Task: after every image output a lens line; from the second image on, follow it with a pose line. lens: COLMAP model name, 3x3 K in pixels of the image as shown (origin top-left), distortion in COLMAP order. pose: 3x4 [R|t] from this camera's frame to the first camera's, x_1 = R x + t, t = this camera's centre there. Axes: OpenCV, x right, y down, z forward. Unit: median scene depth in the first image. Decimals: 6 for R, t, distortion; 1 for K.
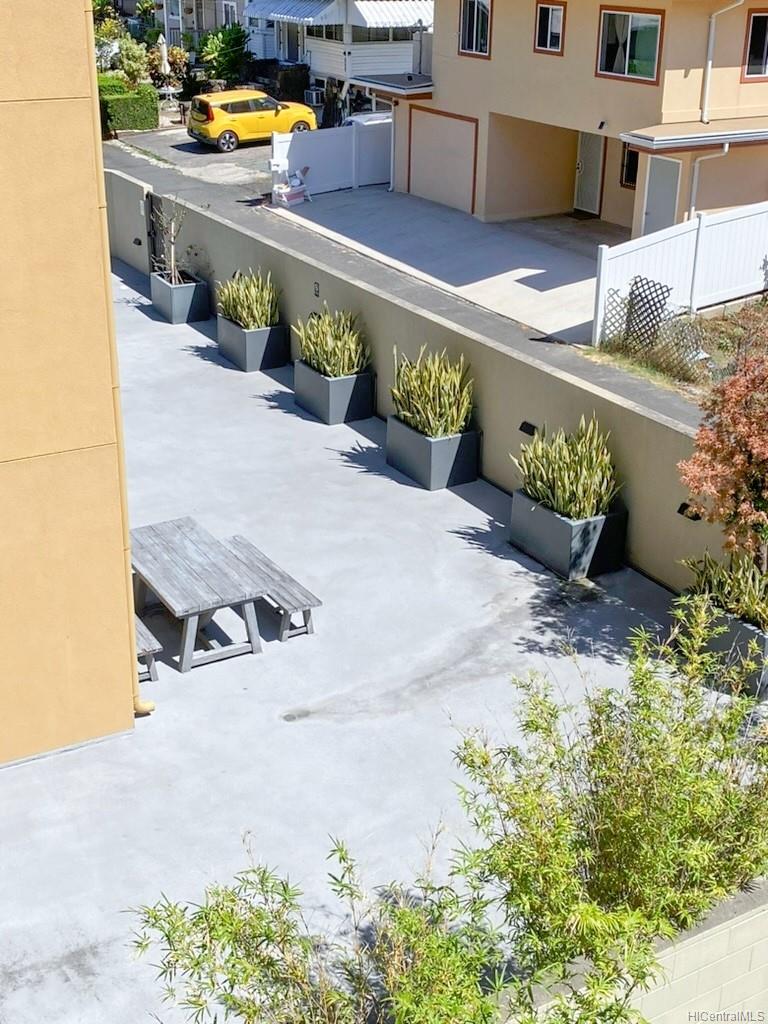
lens RADIAL K [[1337.5, 0, 384.0], [0, 1337.5, 512.0], [0, 0, 1]] dist [0.077541, -0.051286]
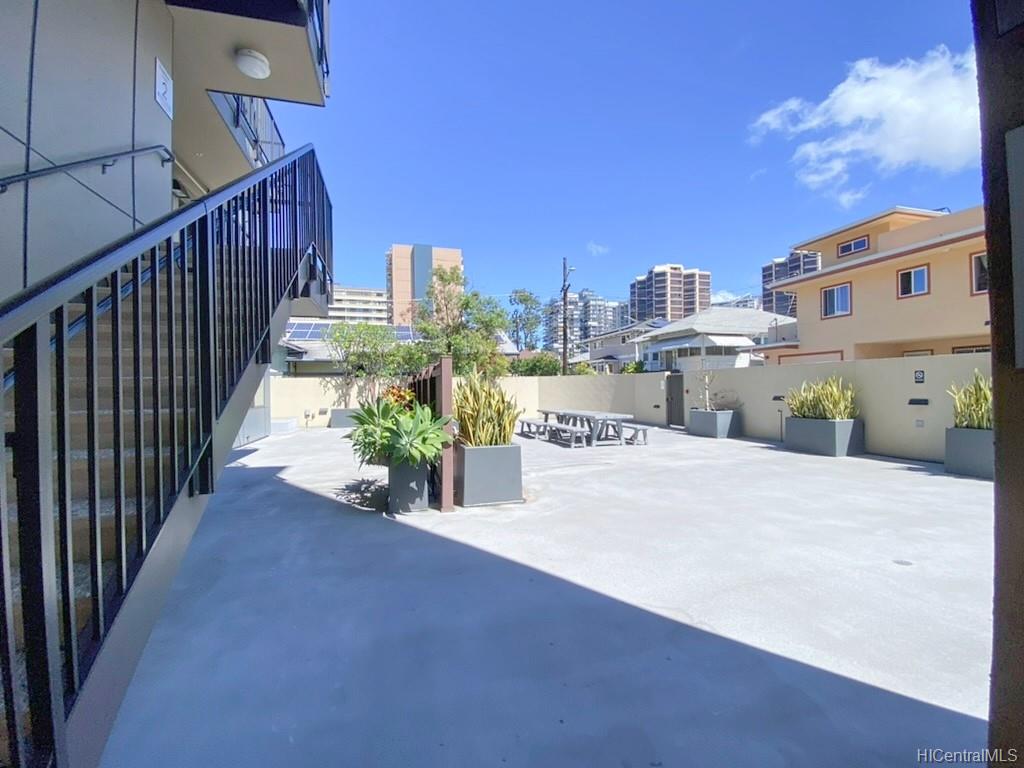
lens RADIAL K [[448.1, 0, 512.0], [0, 448.1, 384.0], [0, 0, 1]] dist [0.038269, -0.037761]
pose [[0.969014, -0.027930, -0.245423, -0.239824], [-0.075474, 0.912589, -0.401853, 0.013290], [0.235194, 0.407924, 0.882203, 0.494467]]
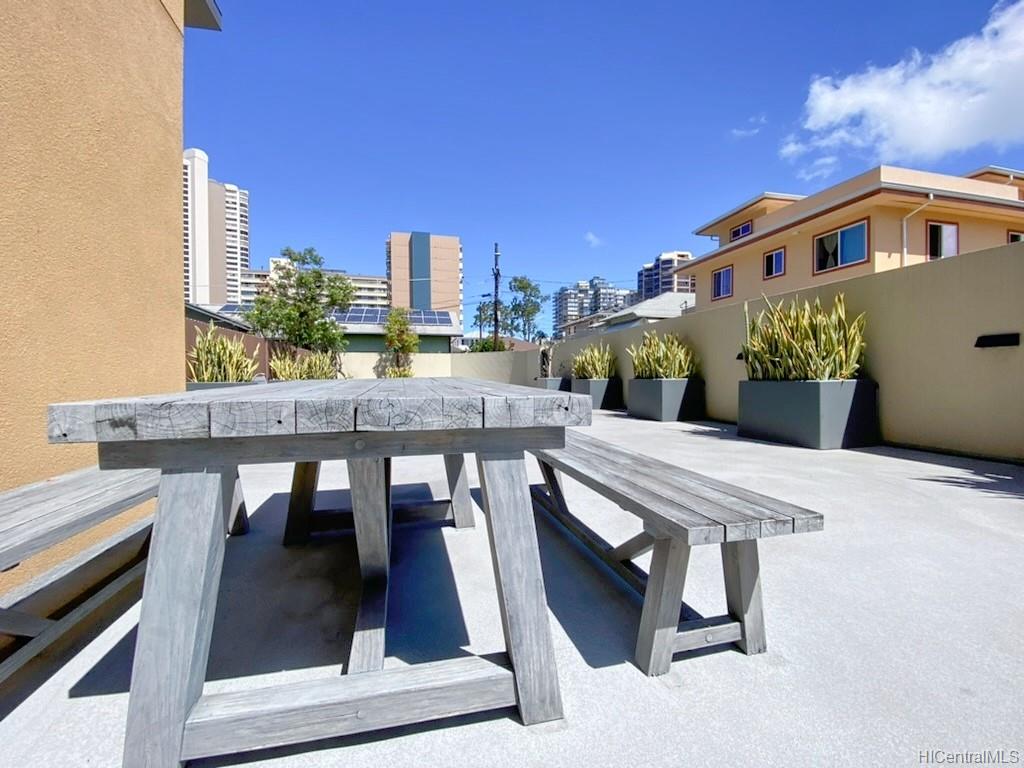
lens RADIAL K [[448.1, 0, 512.0], [0, 448.1, 384.0], [0, 0, 1]] dist [0.038269, -0.037761]
pose [[0.958197, -0.012944, -0.285817, -0.041408], [-0.099711, 0.921239, -0.376001, 0.044510], [0.268173, 0.388782, 0.881437, 0.493255]]
